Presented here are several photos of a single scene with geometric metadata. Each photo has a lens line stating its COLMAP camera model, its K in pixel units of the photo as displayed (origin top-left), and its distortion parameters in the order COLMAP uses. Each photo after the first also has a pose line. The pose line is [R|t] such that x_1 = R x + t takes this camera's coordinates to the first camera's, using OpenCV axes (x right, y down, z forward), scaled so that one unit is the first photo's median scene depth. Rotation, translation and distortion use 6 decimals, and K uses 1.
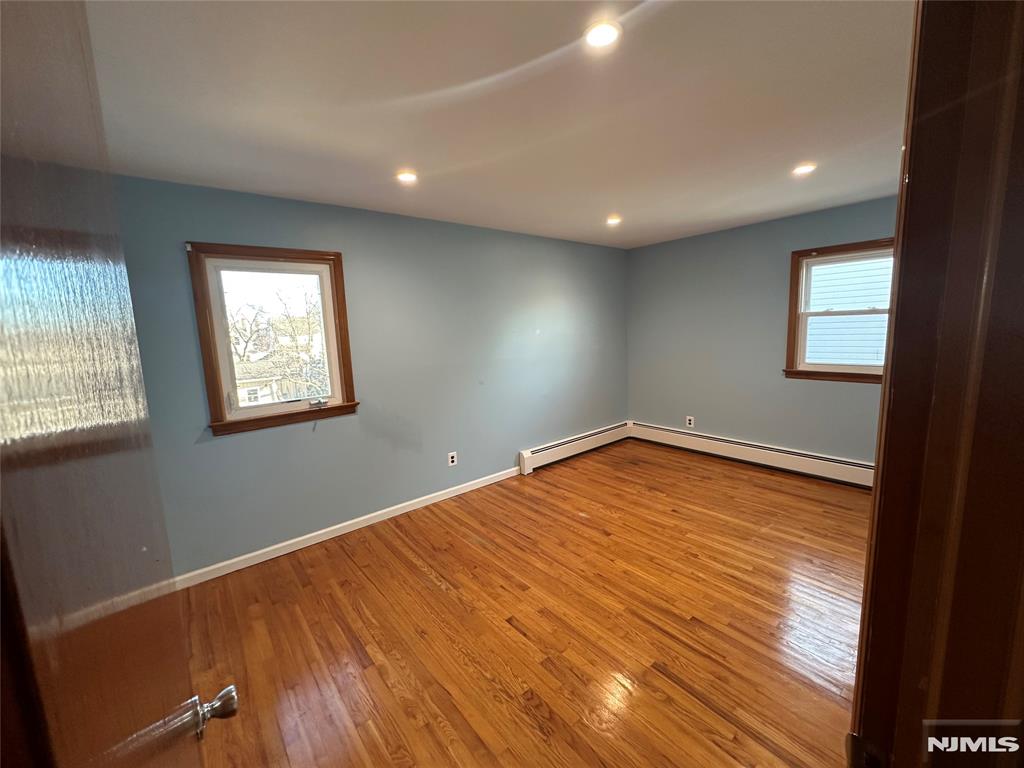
lens RADIAL K [[407.9, 0, 509.6], [0, 407.9, 380.4], [0, 0, 1]] dist [-0.002232, -0.000016]
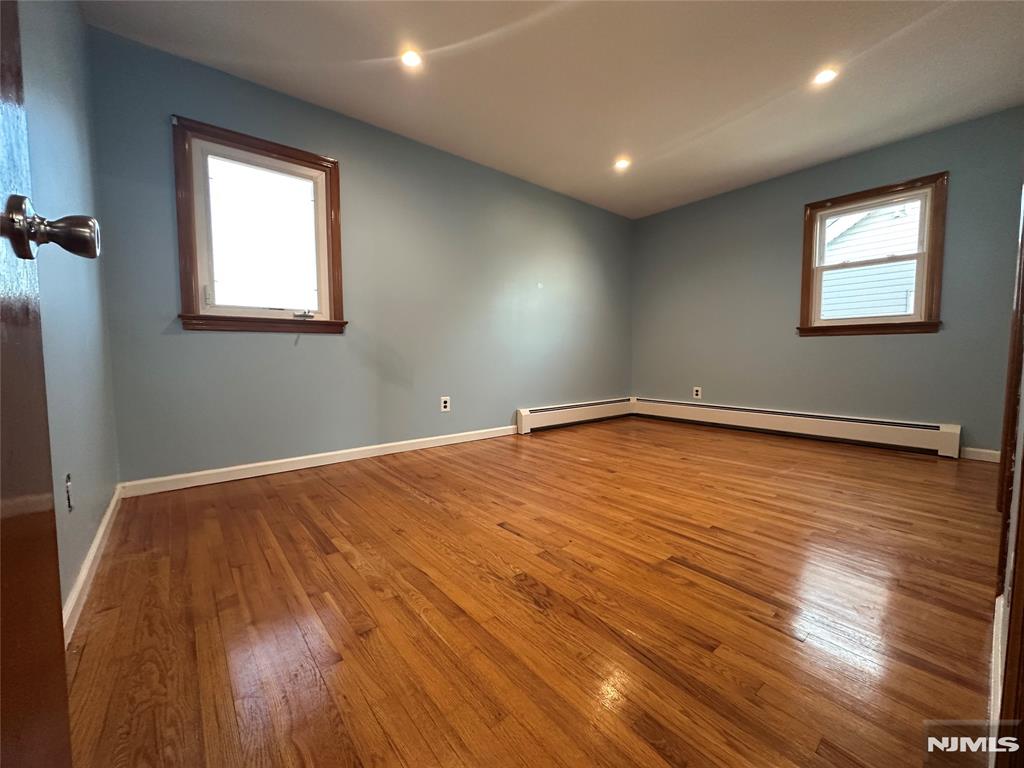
lens RADIAL K [[407.9, 0, 509.6], [0, 407.9, 380.4], [0, 0, 1]] dist [-0.002232, -0.000016]
pose [[0.999288, 0.037611, 0.002903, 0.003114], [-0.037306, 0.996729, -0.071684, 0.293459], [-0.005590, 0.071525, 0.997423, 0.097879]]
